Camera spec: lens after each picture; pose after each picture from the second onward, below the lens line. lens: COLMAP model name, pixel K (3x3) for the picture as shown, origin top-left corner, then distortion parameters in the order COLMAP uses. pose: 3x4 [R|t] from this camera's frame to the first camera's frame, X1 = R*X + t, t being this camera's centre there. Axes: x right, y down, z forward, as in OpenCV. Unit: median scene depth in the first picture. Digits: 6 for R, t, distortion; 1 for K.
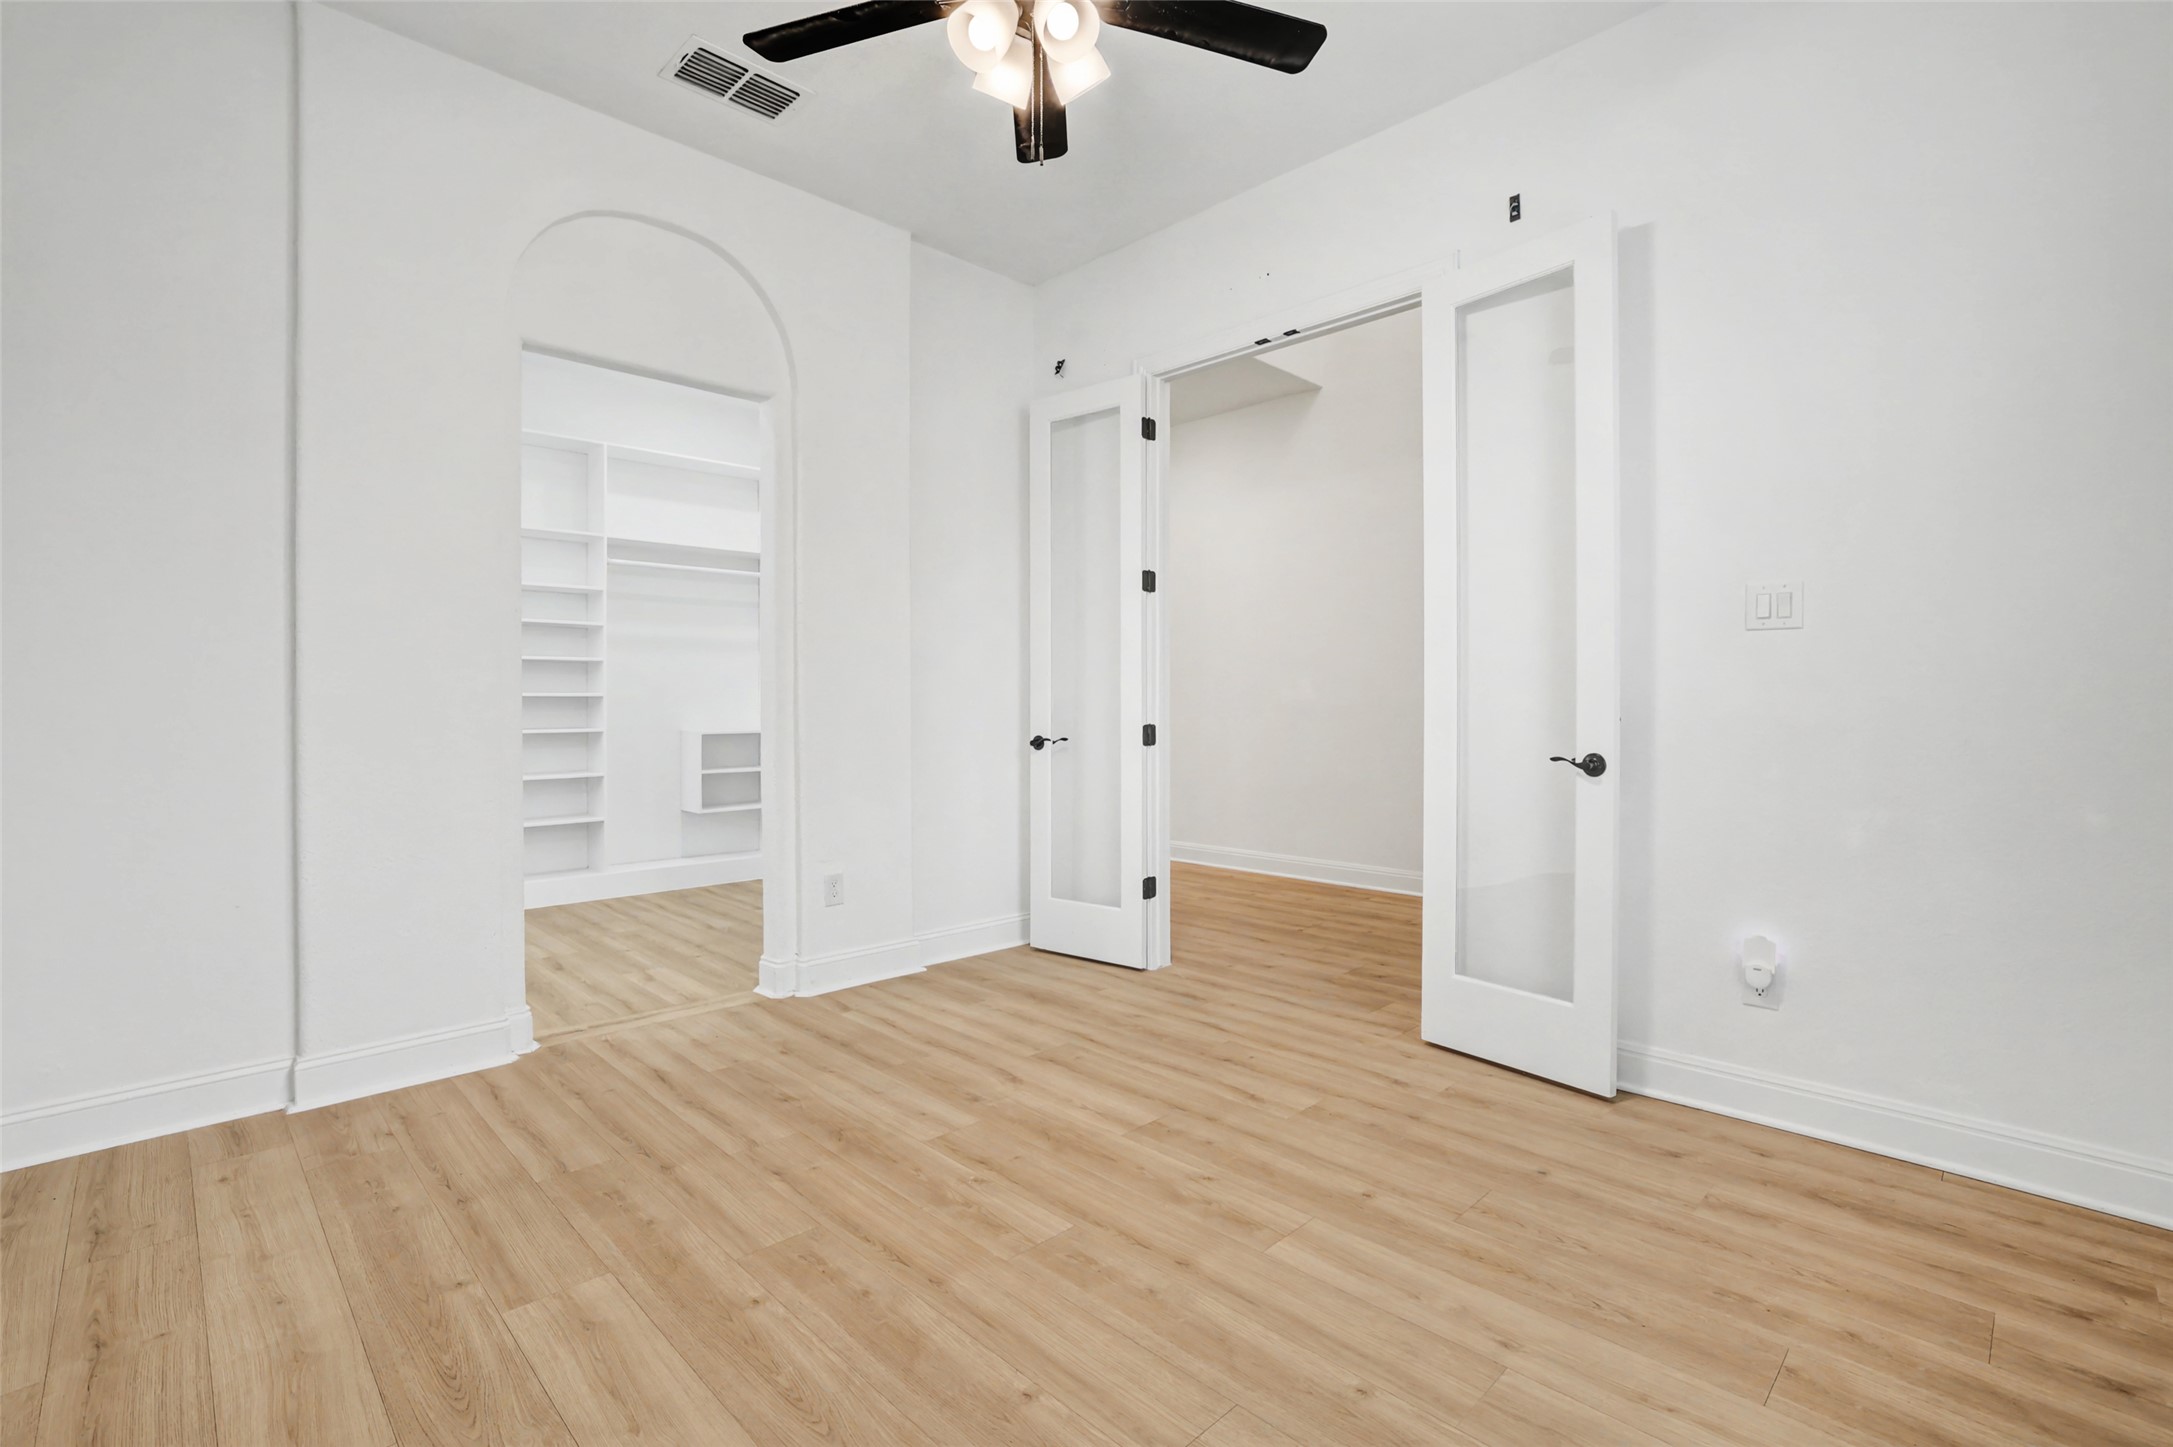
lens RADIAL K [[986.6, 0, 1080.6], [0, 986.6, 723.0], [0, 0, 1]] dist [-0.014003, 0.002064]
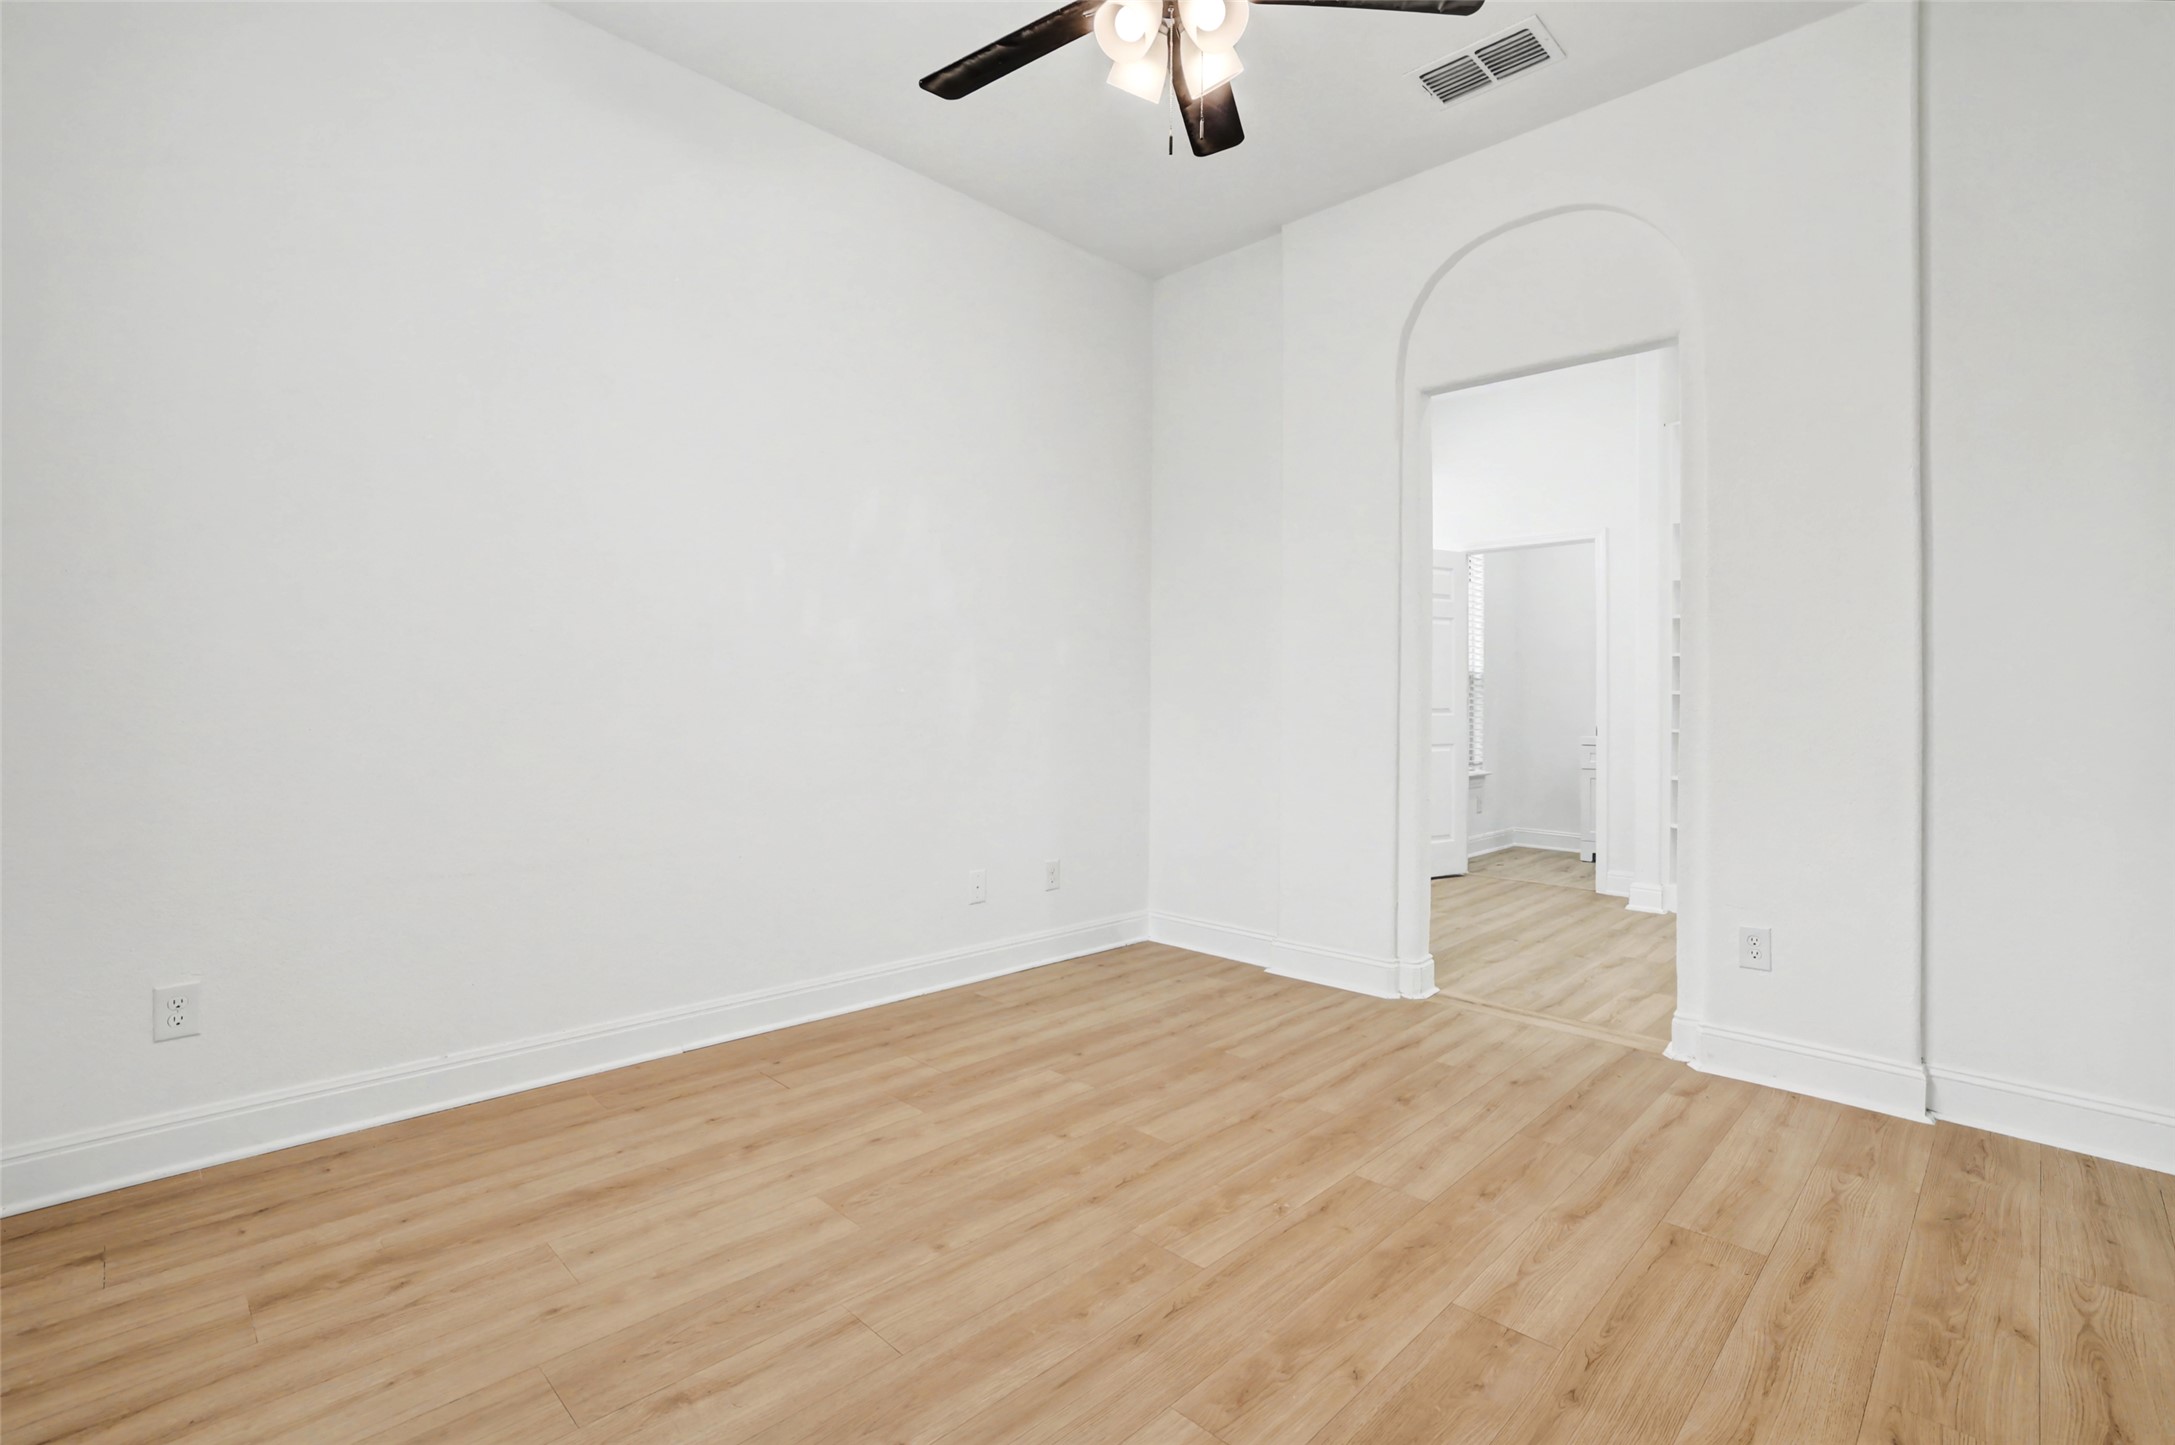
lens RADIAL K [[987.5, 0, 1076.8], [0, 987.5, 711.5], [0, 0, 1]] dist [-0.014003, 0.002064]
pose [[0.014355, 0.009089, -0.999856, 0.737594], [-0.023389, 0.999688, 0.008752, -0.009665], [0.999623, 0.023260, 0.014563, 0.701335]]
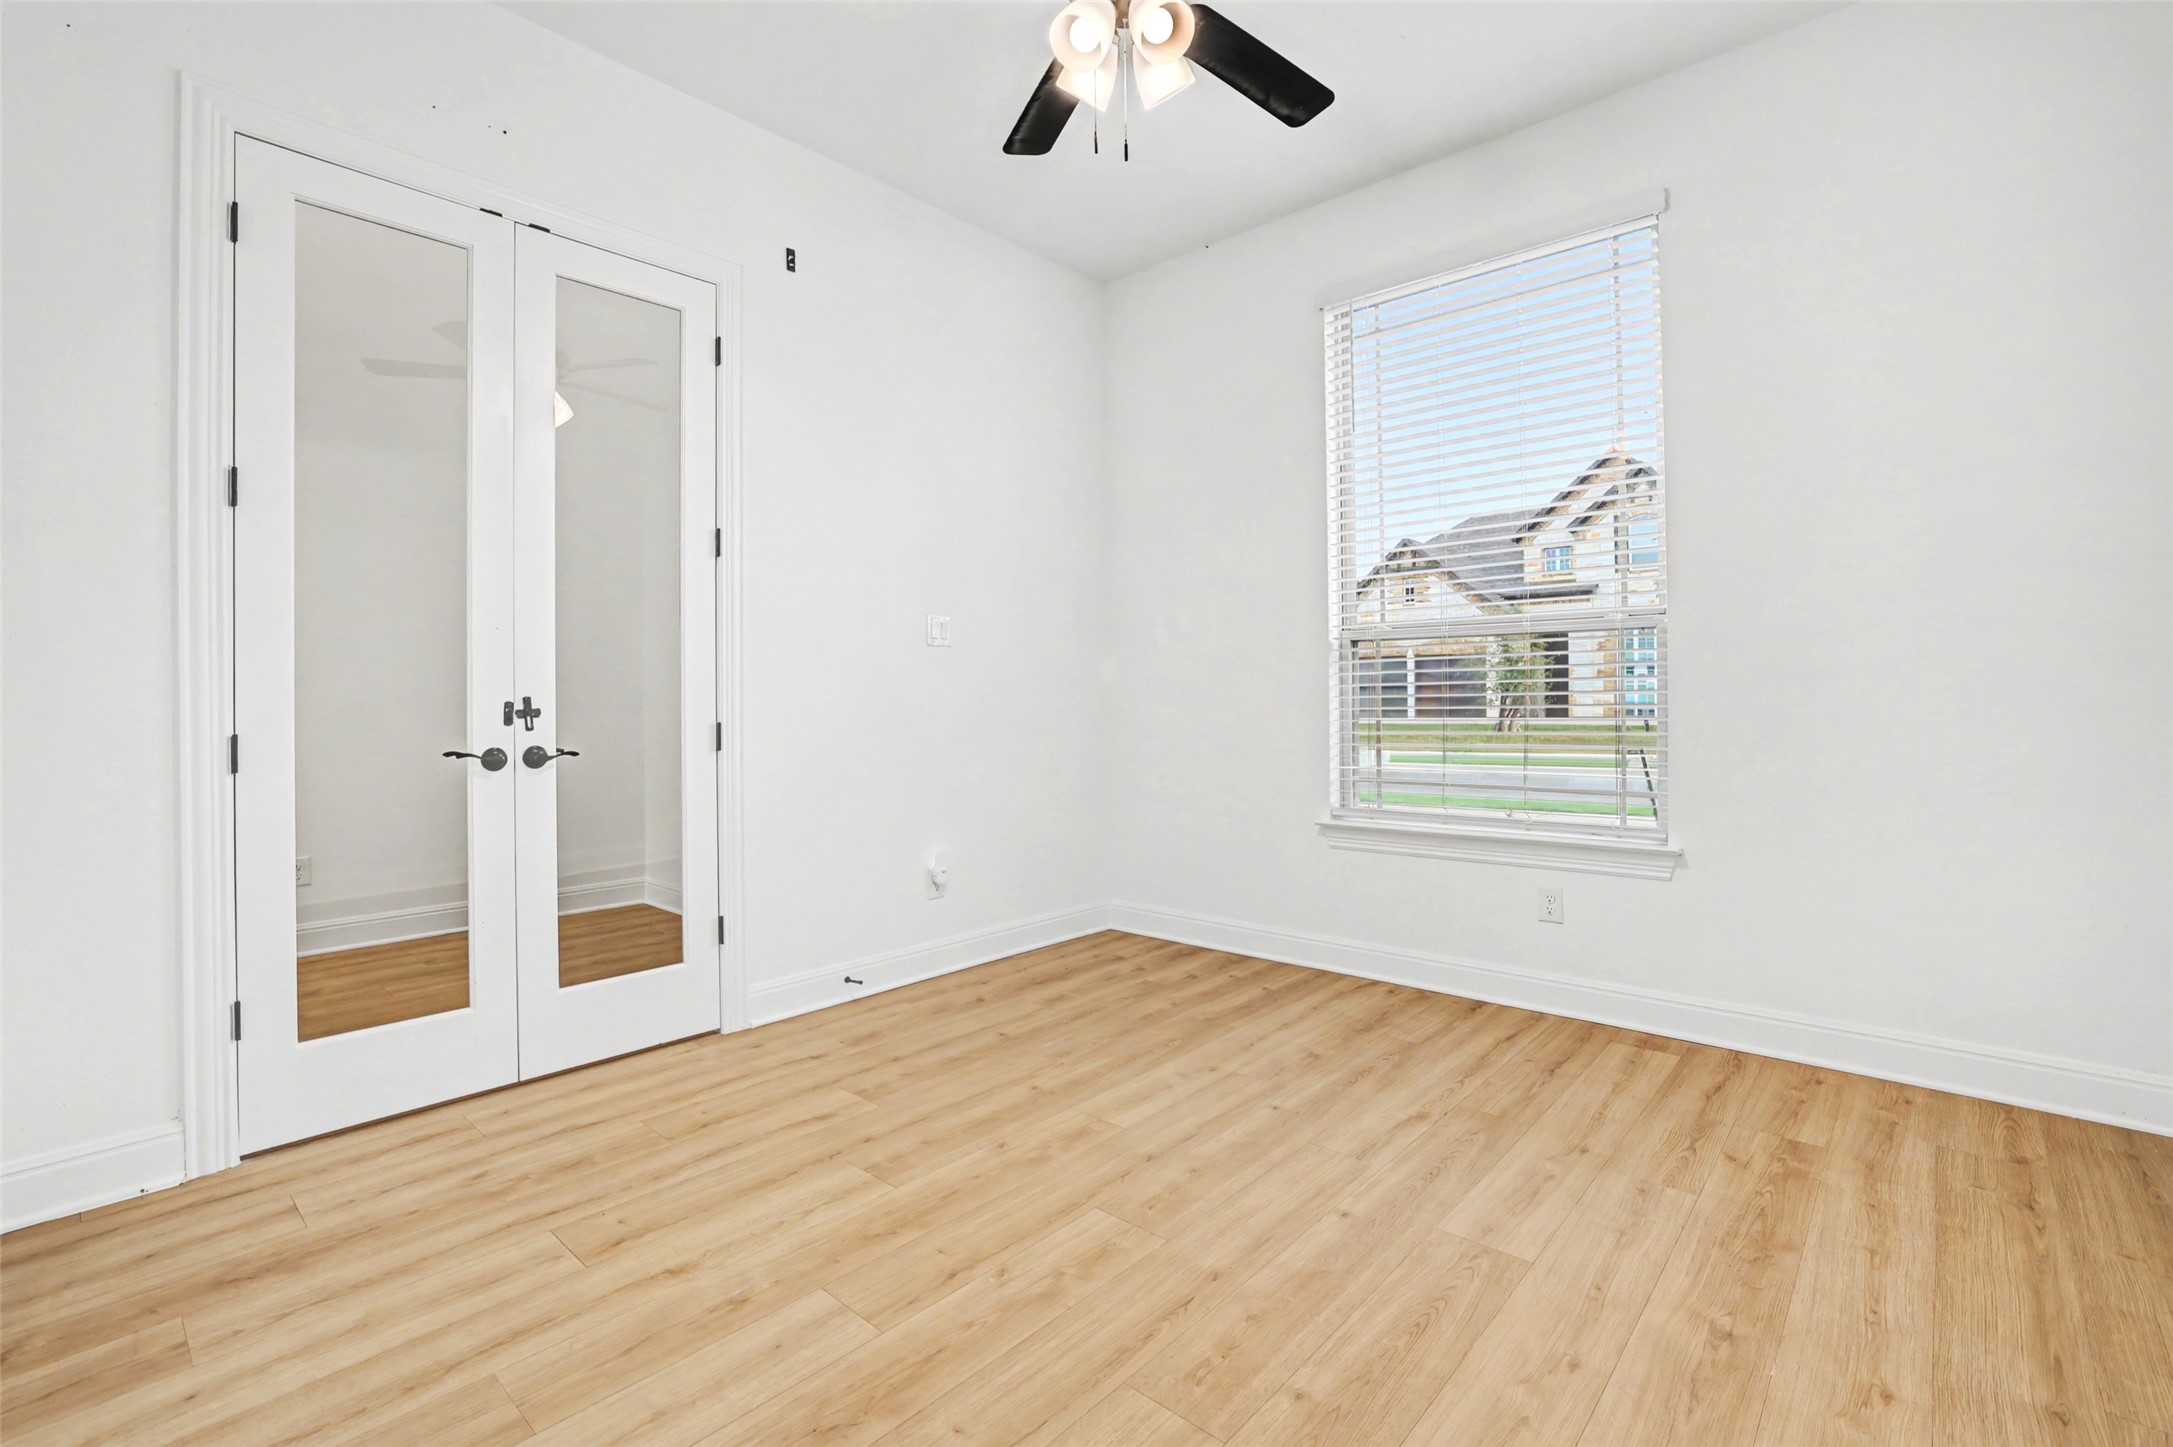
lens RADIAL K [[986.6, 0, 1084.1], [0, 986.6, 679.3], [0, 0, 1]] dist [-0.014003, 0.002064]
pose [[-0.067031, 0.017284, 0.997601, -0.838151], [0.020971, 0.999653, -0.015910, -0.014111], [-0.997530, 0.019854, -0.067370, 0.875746]]
